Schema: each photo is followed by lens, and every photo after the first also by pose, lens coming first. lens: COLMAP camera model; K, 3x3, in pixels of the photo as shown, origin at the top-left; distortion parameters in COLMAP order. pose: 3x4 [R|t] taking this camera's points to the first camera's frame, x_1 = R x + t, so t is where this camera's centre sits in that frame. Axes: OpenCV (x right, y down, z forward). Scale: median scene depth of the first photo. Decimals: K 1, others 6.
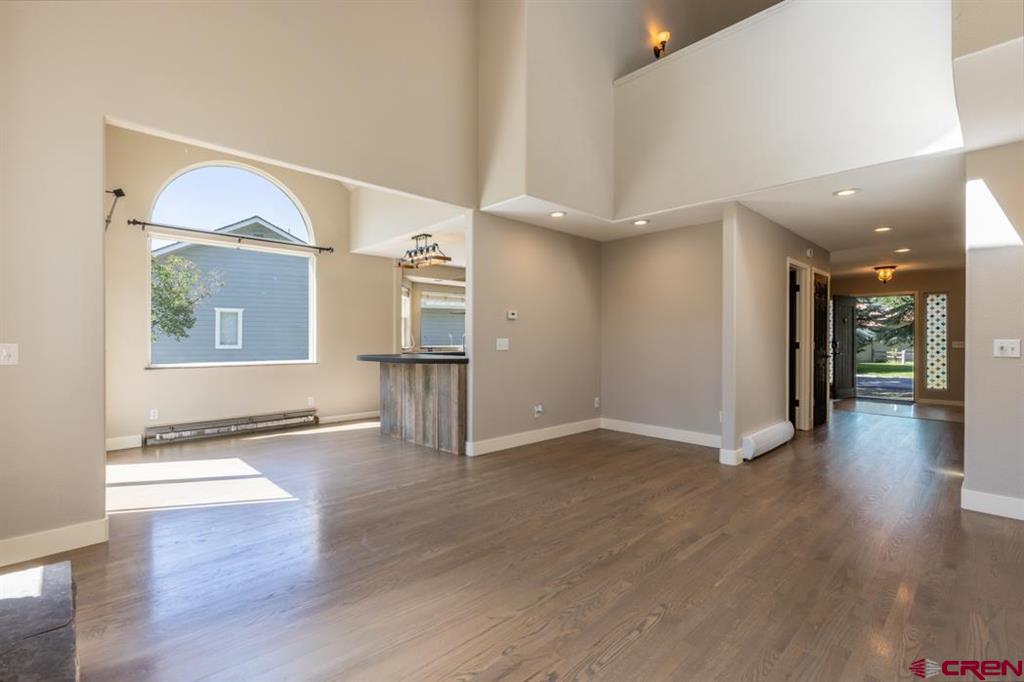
lens RADIAL K [[462.6, 0, 512.0], [0, 462.6, 341.0], [0, 0, 1]] dist [0.001196, 0.000129]
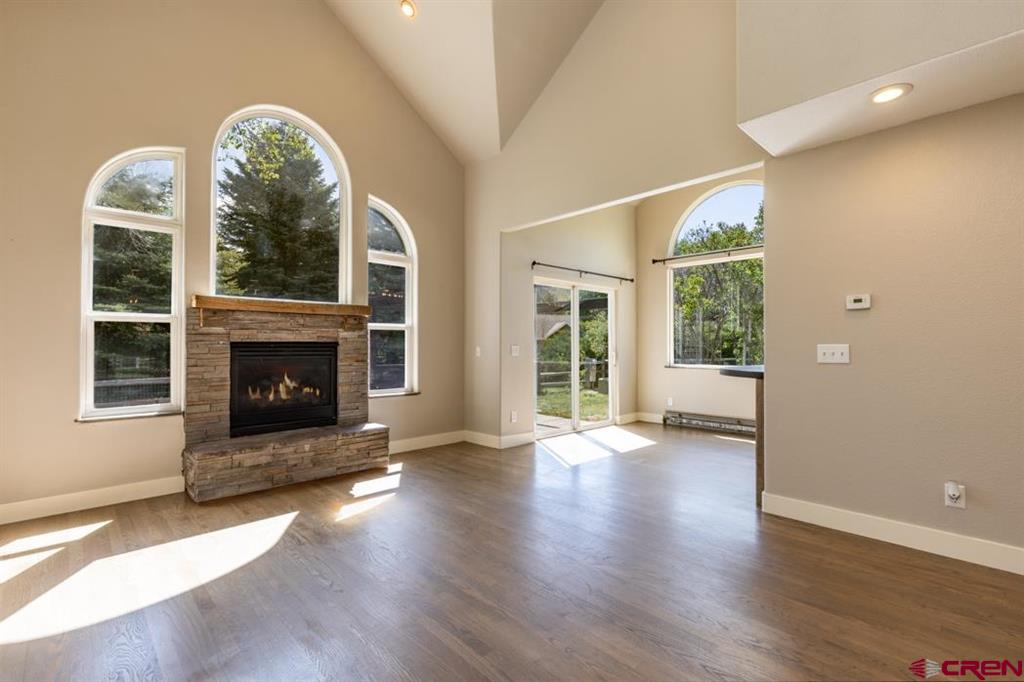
lens RADIAL K [[462.6, 0, 512.0], [0, 462.6, 341.0], [0, 0, 1]] dist [0.001196, 0.000129]
pose [[-0.005920, -0.008748, -0.999944, 0.586511], [-0.005897, 0.999945, -0.008713, -0.000802], [0.999965, 0.005845, -0.005971, 0.584771]]
